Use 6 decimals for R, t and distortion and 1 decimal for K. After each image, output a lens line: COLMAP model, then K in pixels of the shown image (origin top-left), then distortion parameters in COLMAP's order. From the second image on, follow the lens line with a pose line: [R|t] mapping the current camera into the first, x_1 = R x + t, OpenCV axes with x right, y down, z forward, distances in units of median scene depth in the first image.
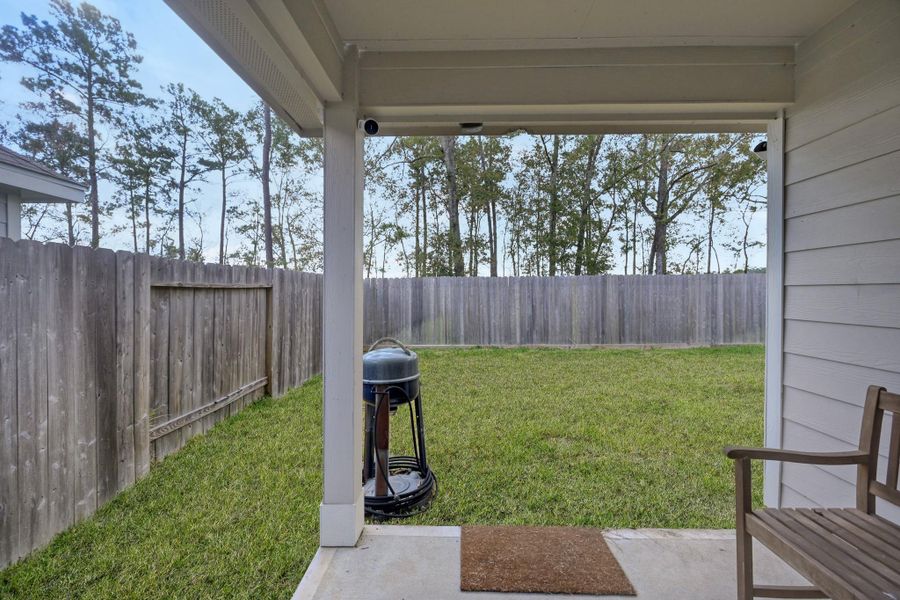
lens RADIAL K [[406.9, 0, 427.5], [0, 406.9, 292.0], [0, 0, 1]] dist [-0.001753, -0.000189]
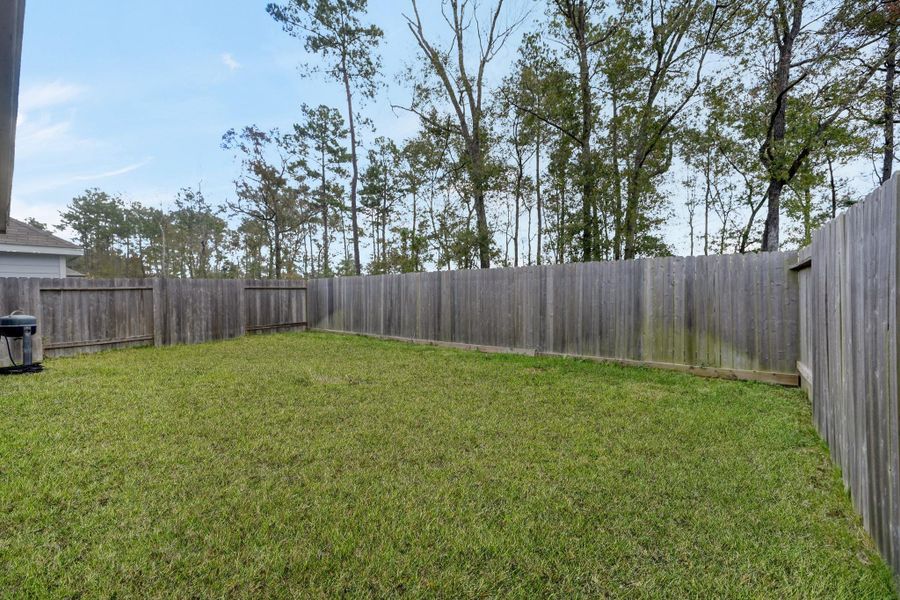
lens RADIAL K [[388.2, 0, 412.6], [0, 388.2, 294.0], [0, 0, 1]] dist [0.000081, -0.000070]
pose [[0.740673, 0.002806, -0.671860, 1.025932], [0.009537, 0.999847, 0.014690, 0.000110], [0.671798, -0.017287, 0.740532, 0.268282]]
